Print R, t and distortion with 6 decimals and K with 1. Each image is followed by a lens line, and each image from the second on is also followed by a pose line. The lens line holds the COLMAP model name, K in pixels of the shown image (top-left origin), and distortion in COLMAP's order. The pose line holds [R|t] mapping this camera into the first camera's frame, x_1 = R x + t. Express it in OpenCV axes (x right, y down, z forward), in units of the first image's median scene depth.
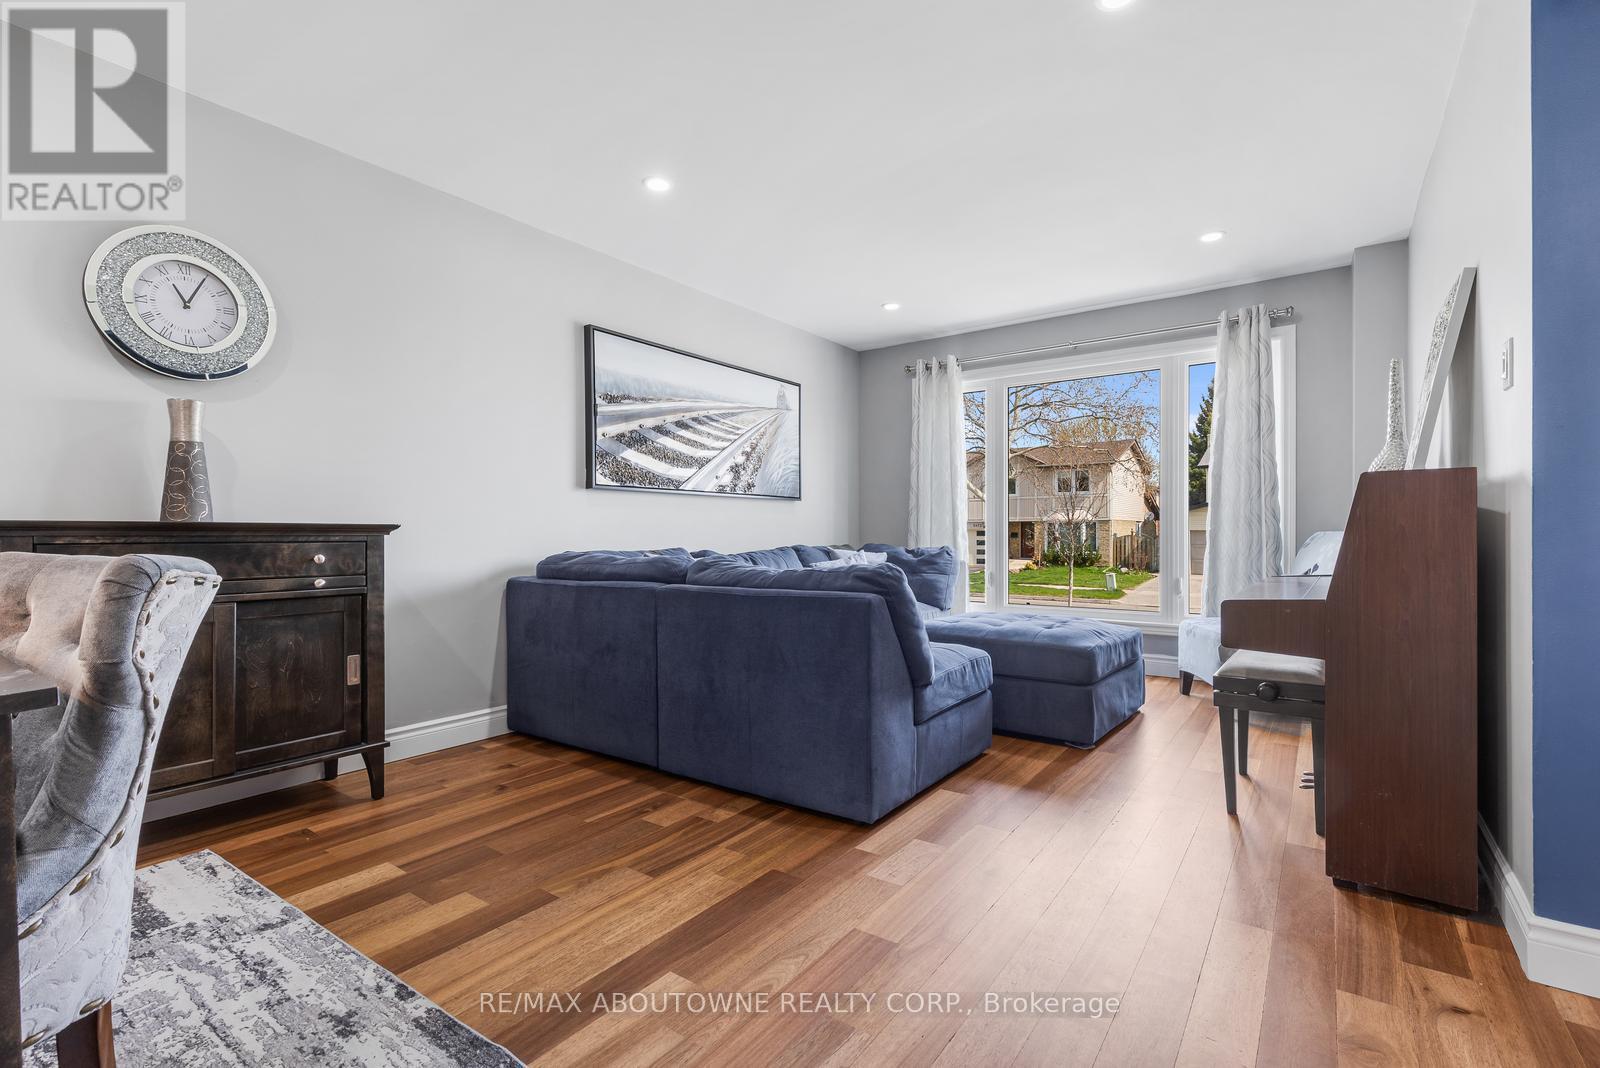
lens RADIAL K [[731.2, 0, 800.0], [0, 731.2, 534.0], [0, 0, 1]] dist [0.000792, -0.000094]
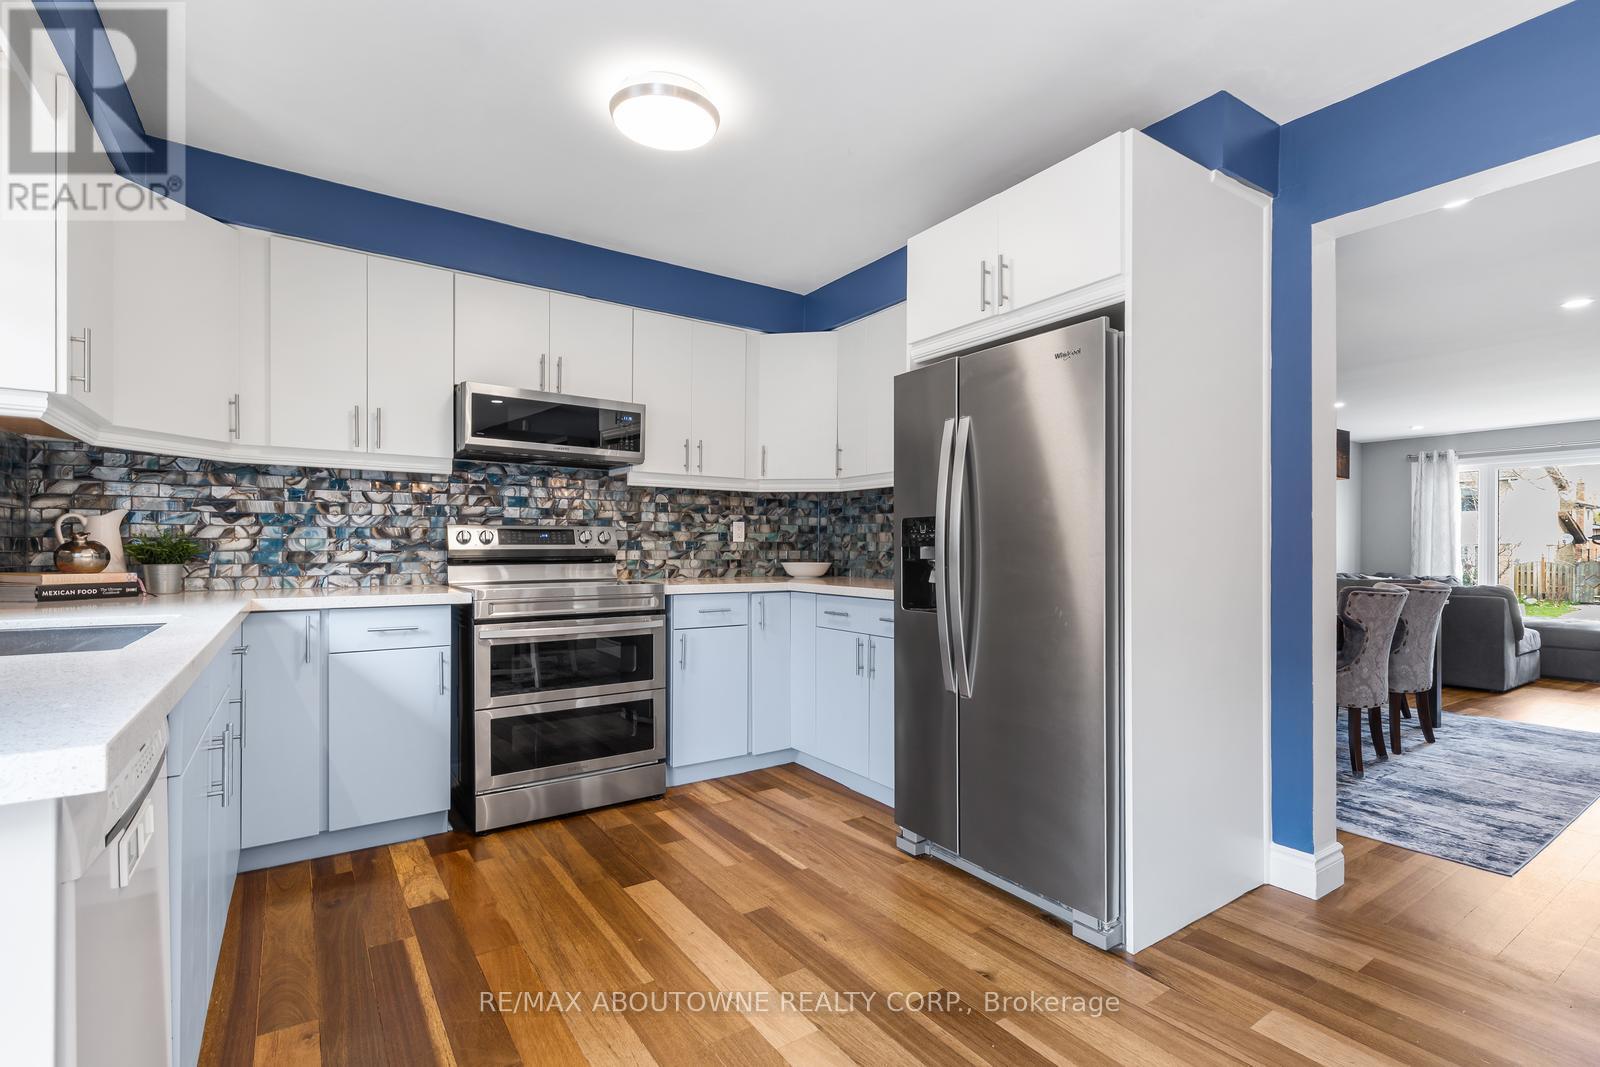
lens RADIAL K [[740.1, 0, 793.1], [0, 740.1, 548.7], [0, 0, 1]] dist [0.001081, 0.000157]
pose [[0.939204, 0.004137, -0.343334, -1.965737], [-0.006344, 0.999966, -0.005305, -0.076963], [0.343301, 0.007161, 0.939198, -3.270989]]
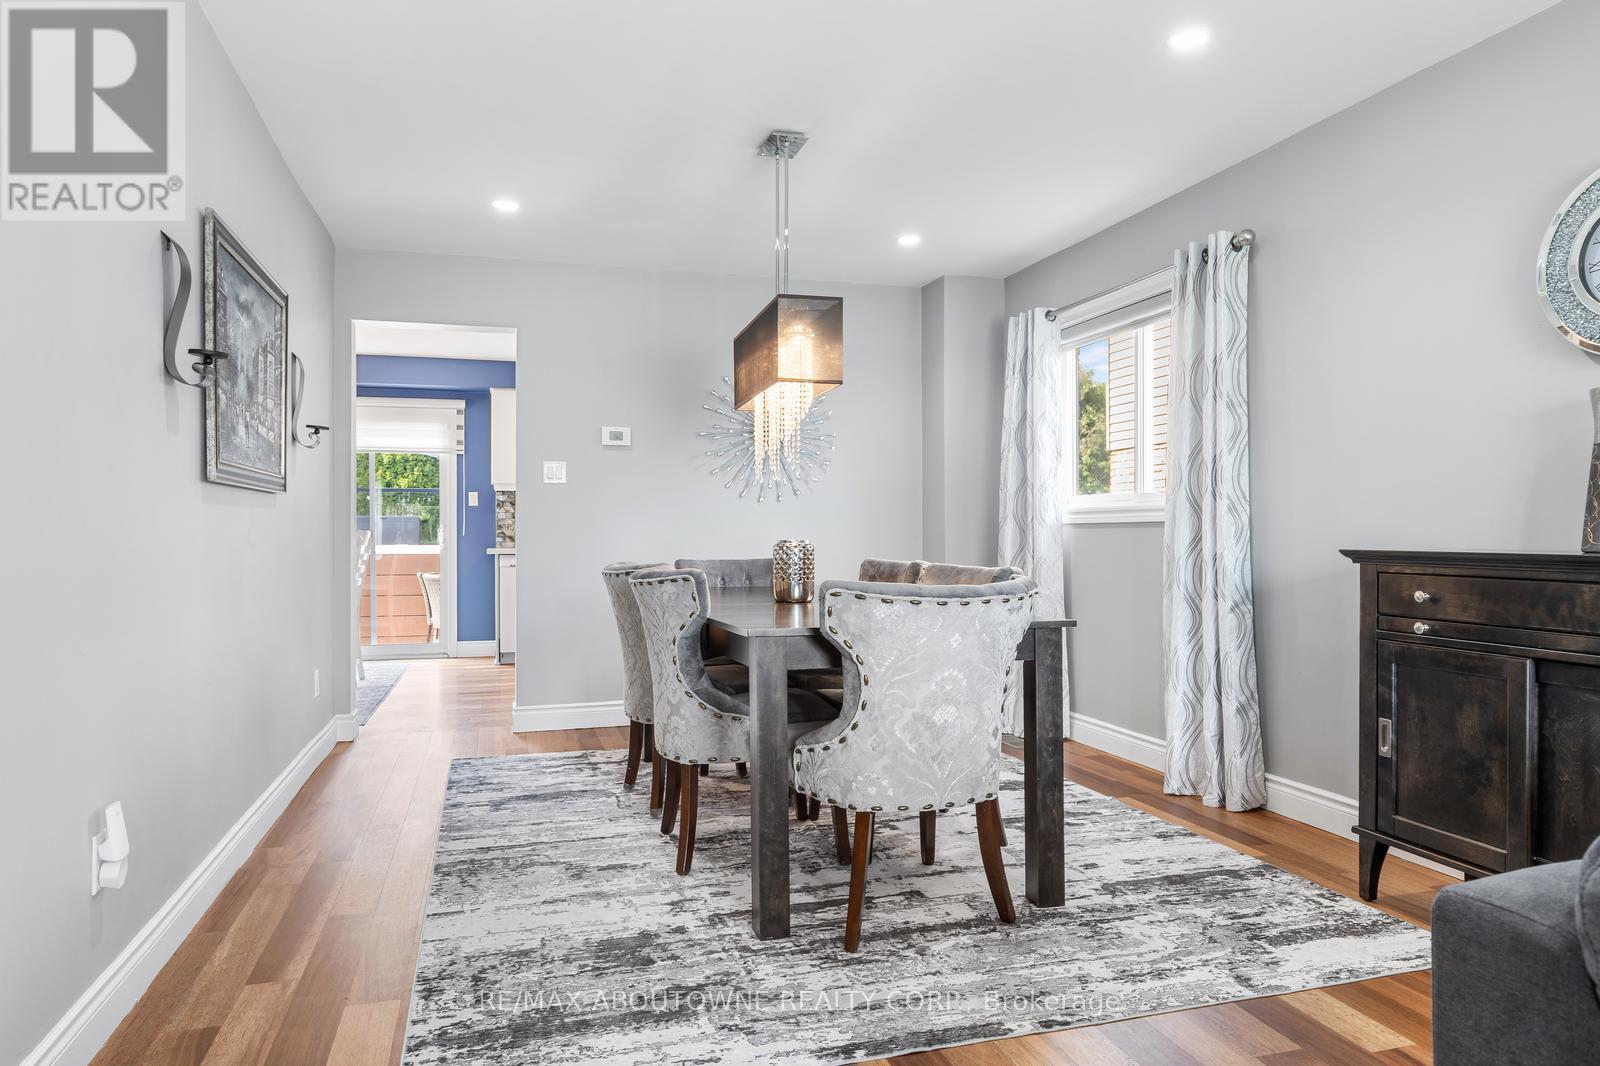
lens RADIAL K [[1012.6, 0, 800.0], [0, 1012.6, 533.0], [0, 0, 1]] dist [0.000667, -0.000079]
pose [[-0.608730, 0.005840, -0.793356, 0.503708], [0.003468, 0.999983, 0.004700, -0.042504], [0.793370, 0.000110, -0.608740, 1.003828]]
